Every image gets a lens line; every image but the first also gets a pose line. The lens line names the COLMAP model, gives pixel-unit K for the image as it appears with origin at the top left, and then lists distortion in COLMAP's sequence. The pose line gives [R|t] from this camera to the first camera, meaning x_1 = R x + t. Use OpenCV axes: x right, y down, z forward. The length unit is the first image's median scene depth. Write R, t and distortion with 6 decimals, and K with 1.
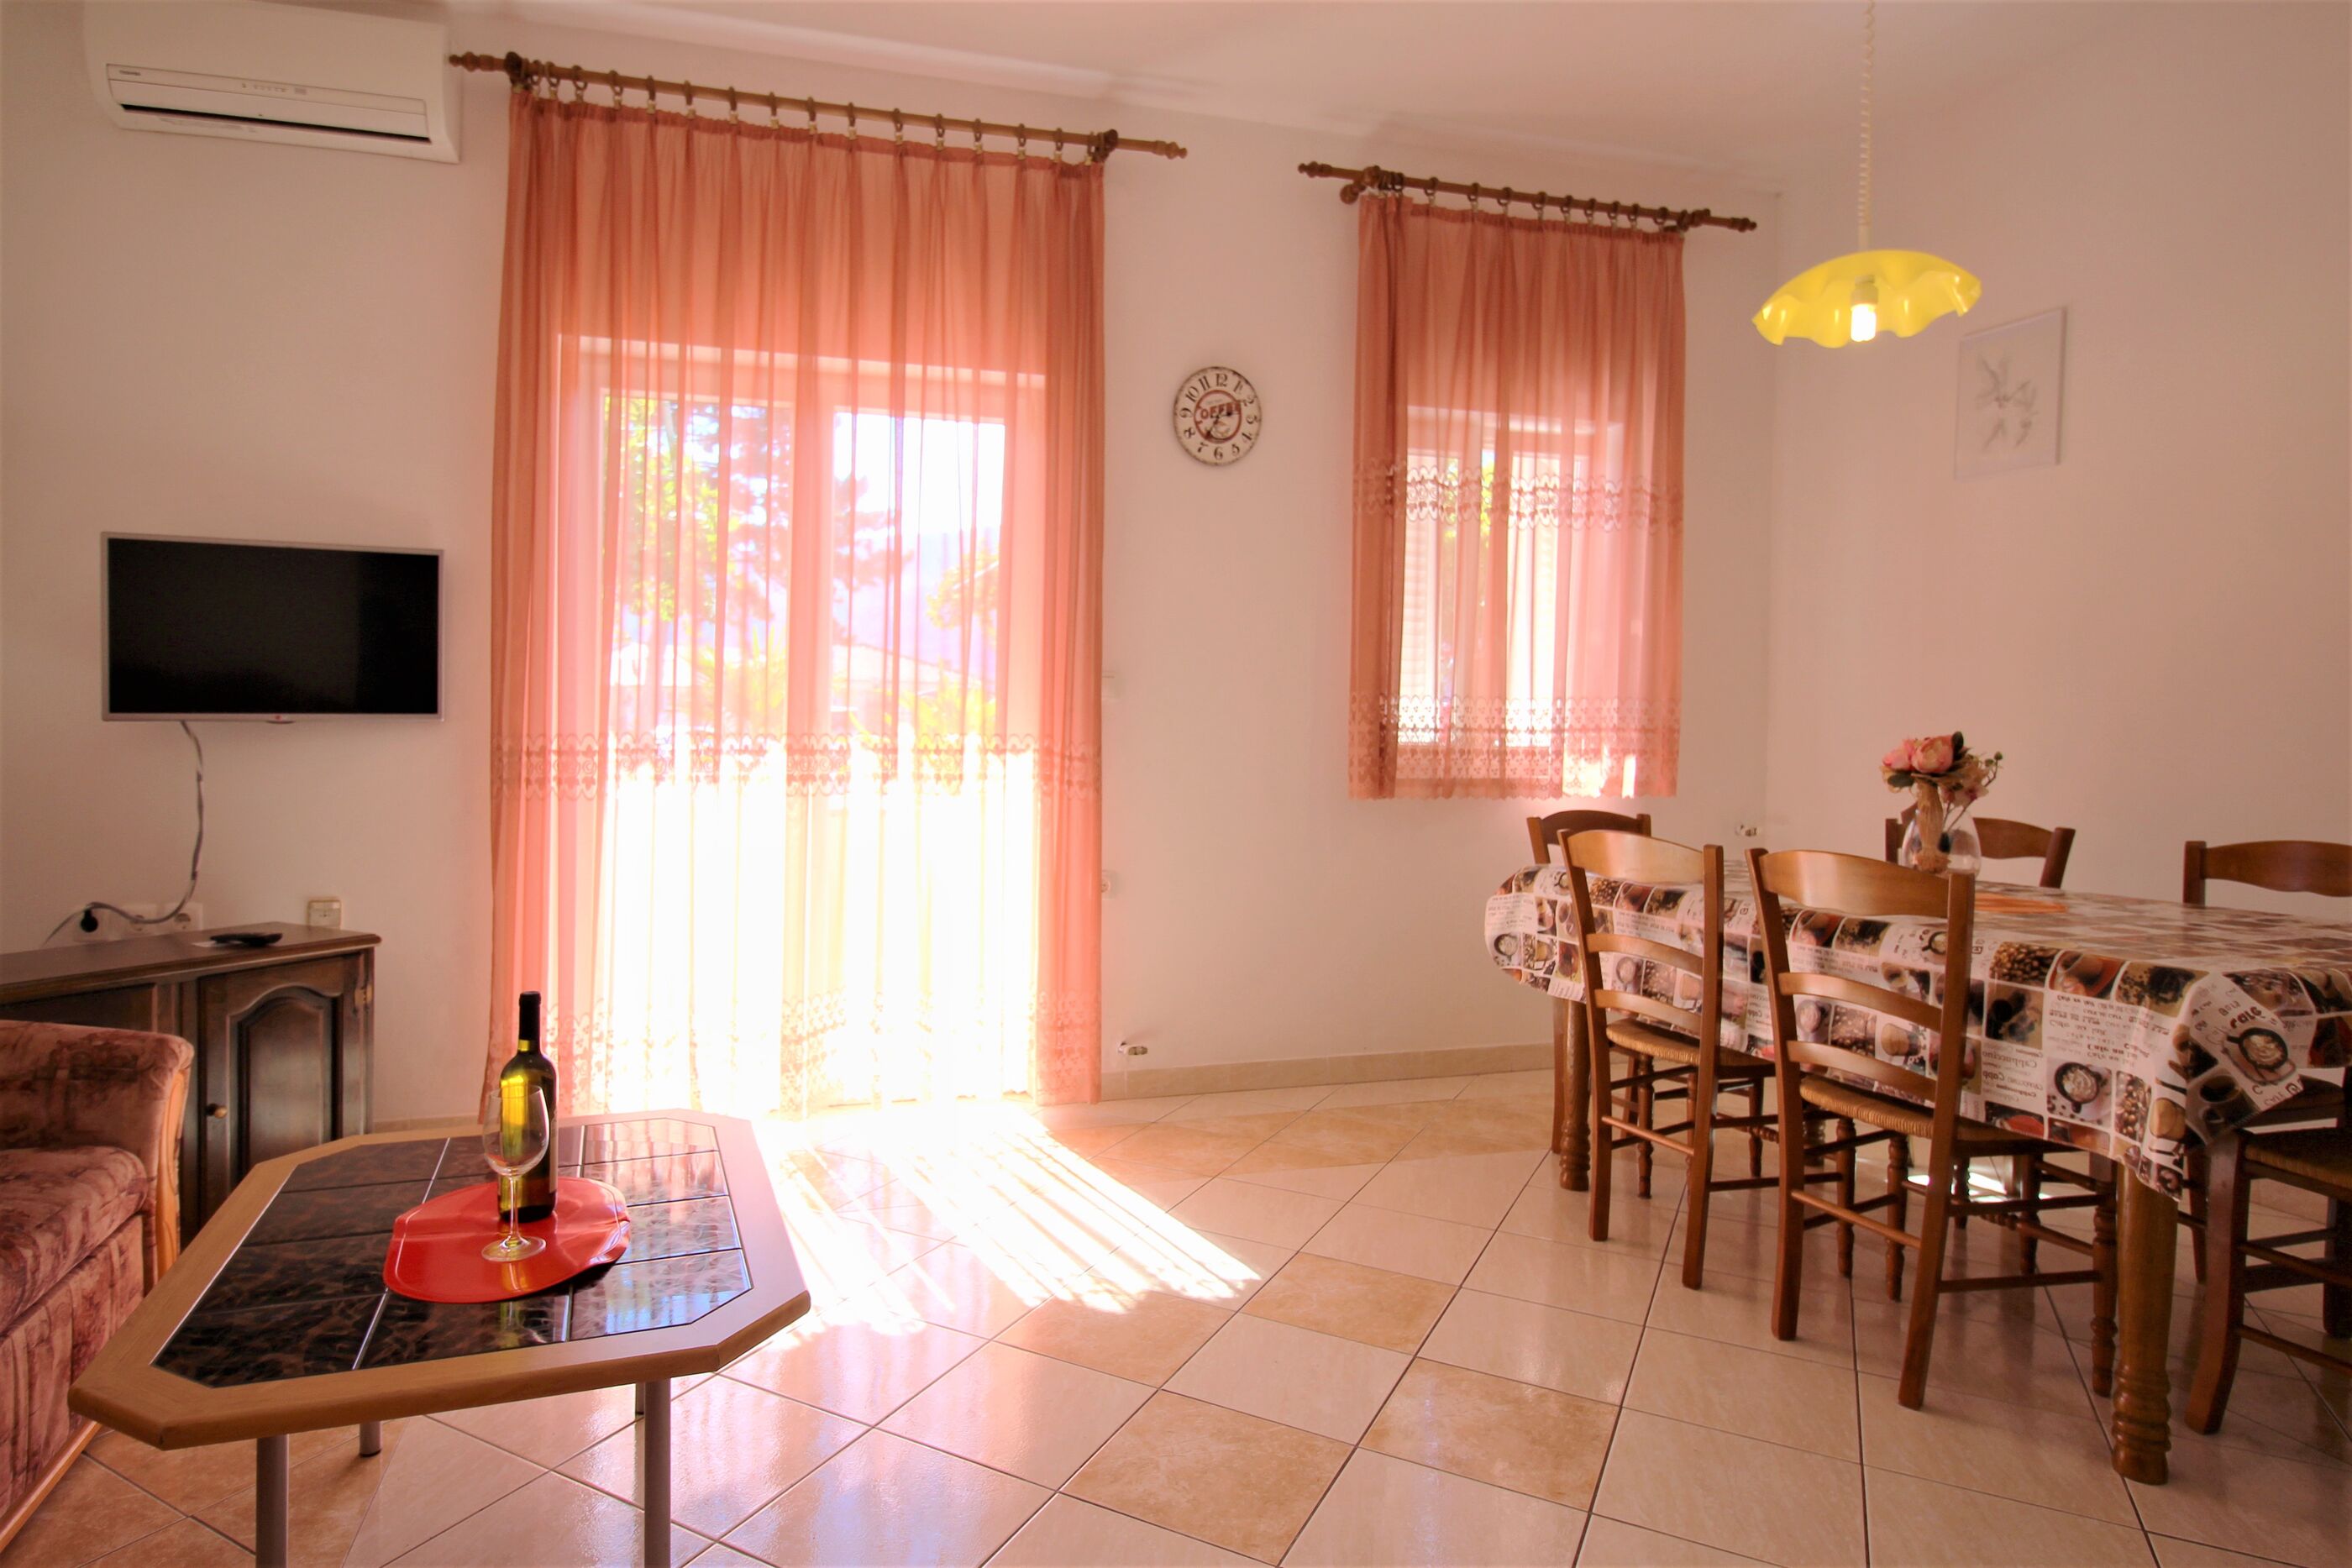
lens RADIAL K [[1397.0, 0, 1065.1], [0, 1397.0, 757.2], [0, 0, 1]] dist [-0.000351, -0.034755]
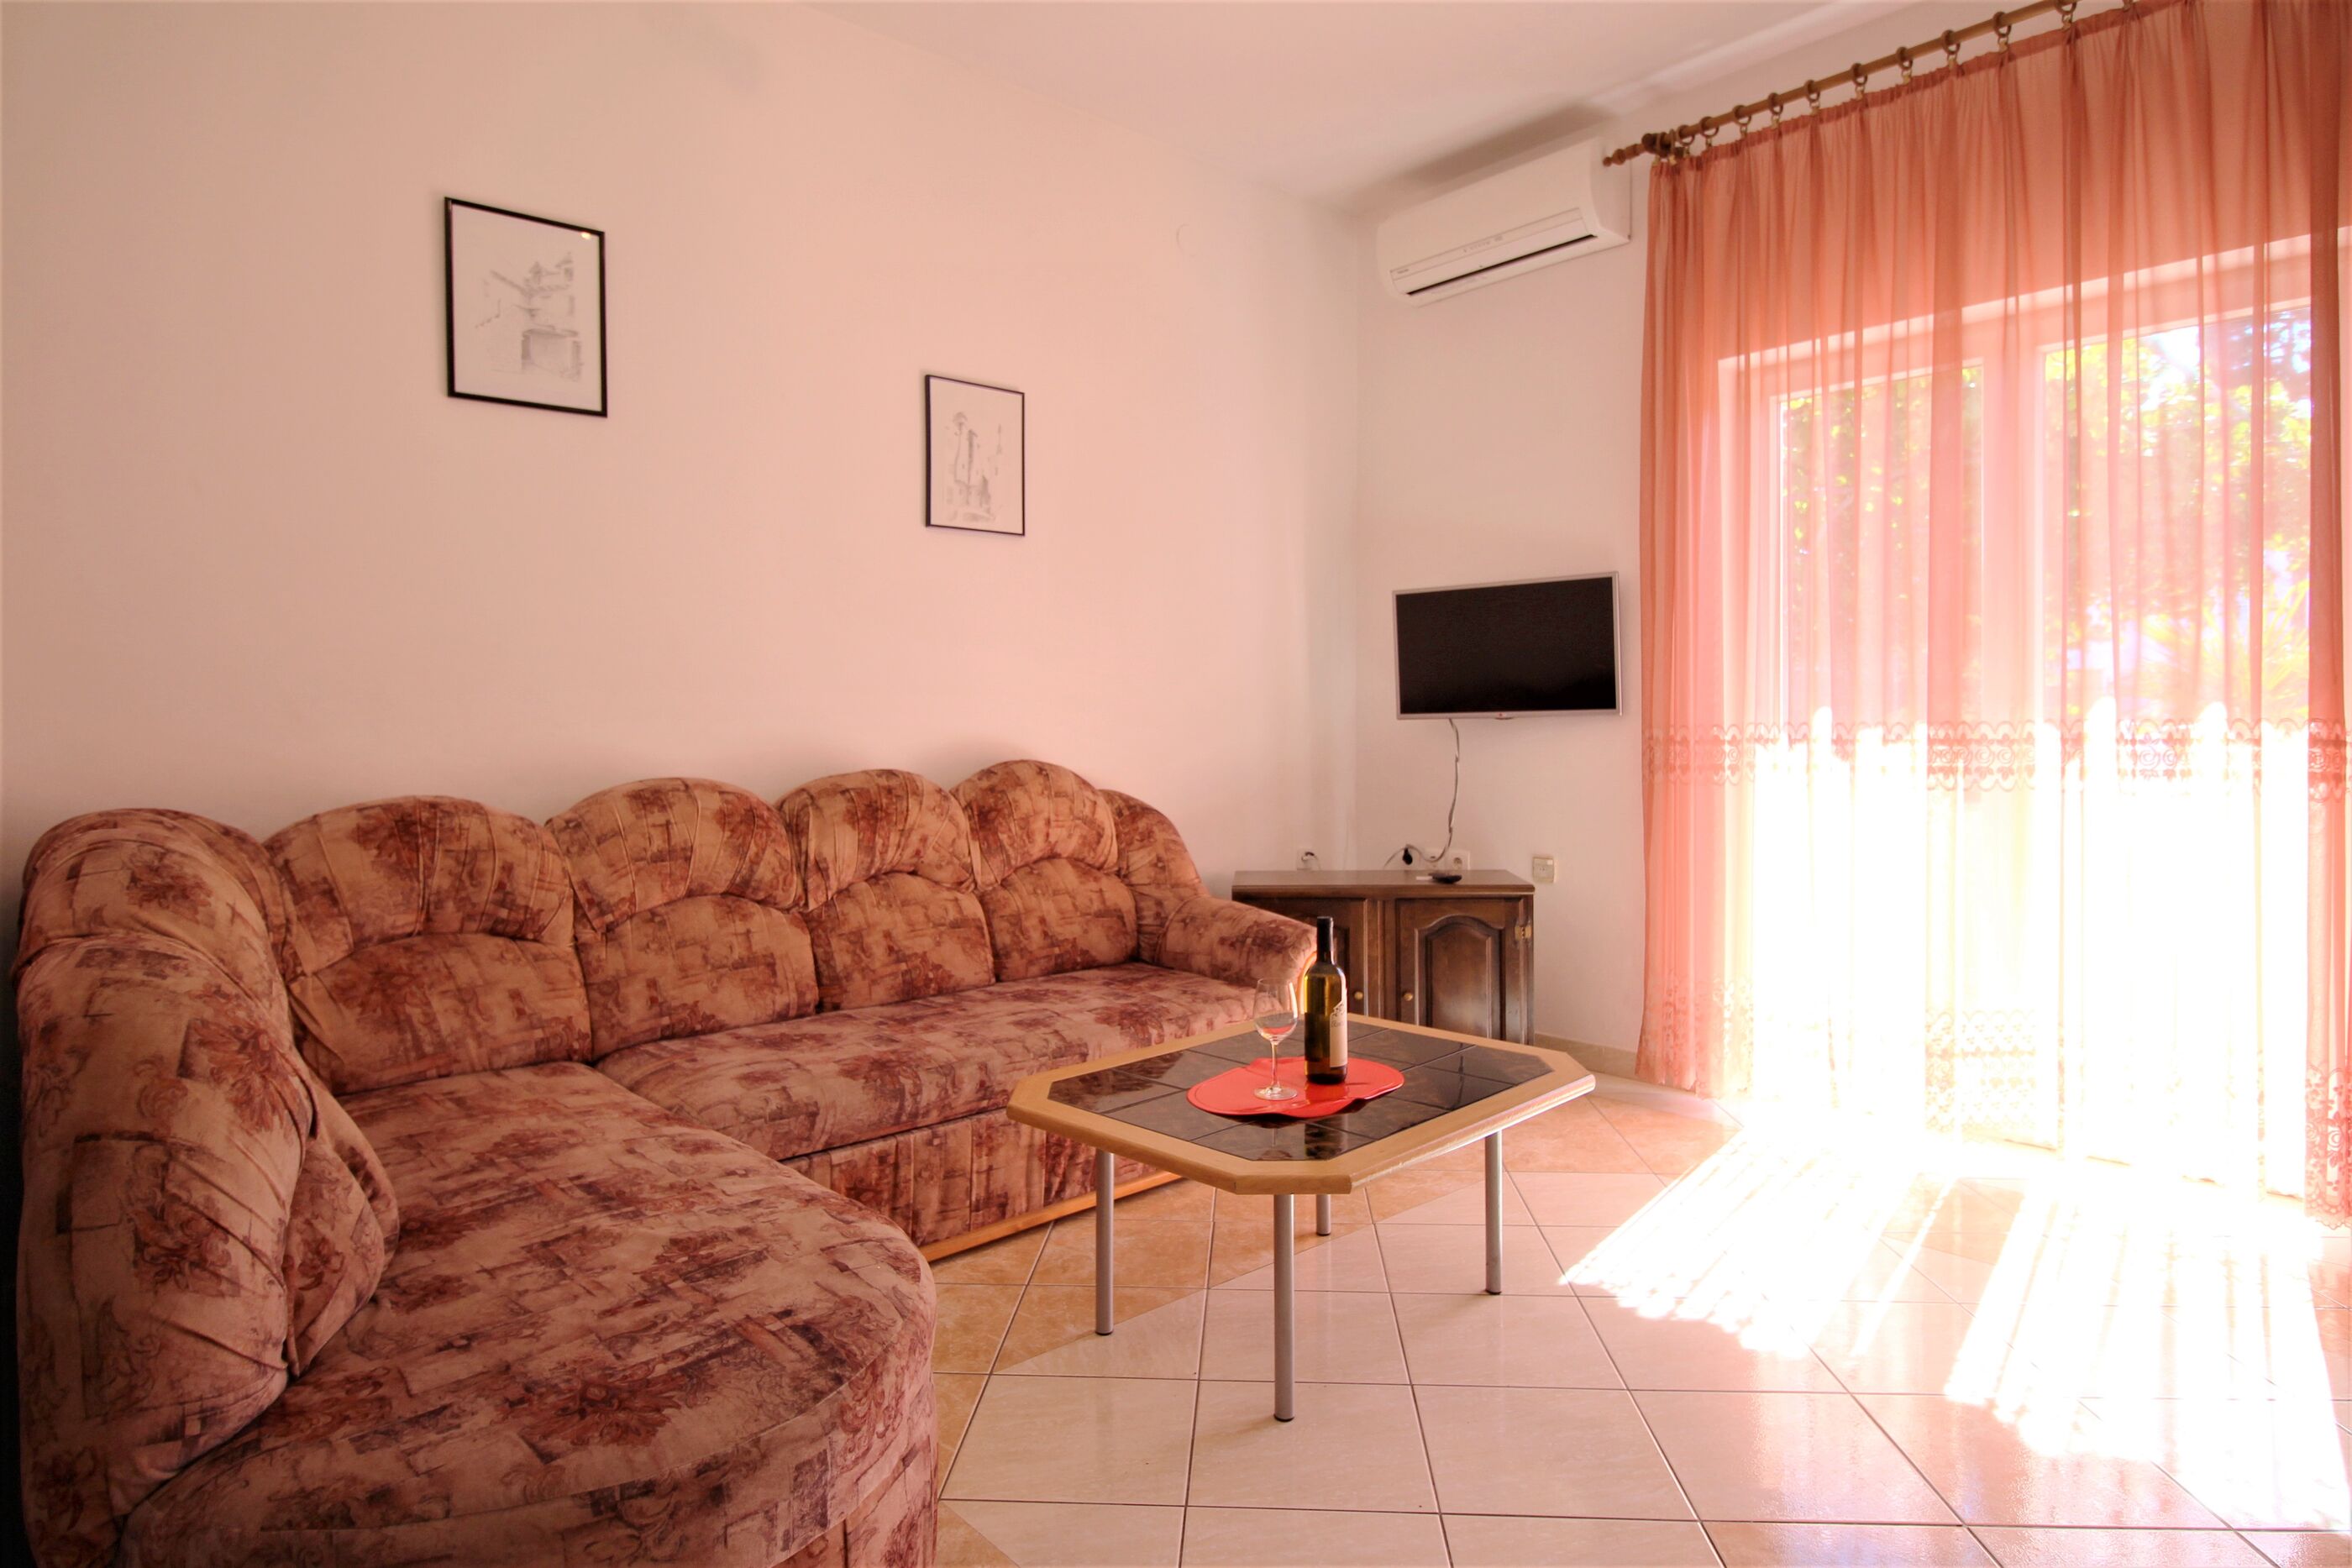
lens RADIAL K [[1321.8, 0, 1171.3], [0, 1321.8, 731.7], [0, 0, 1]] dist [0.004976, -0.021662]
pose [[0.398527, -0.004129, -0.917147, 0.423949], [-0.004151, 0.999972, -0.006306, -0.002887], [0.917147, 0.006320, 0.398498, 0.193771]]
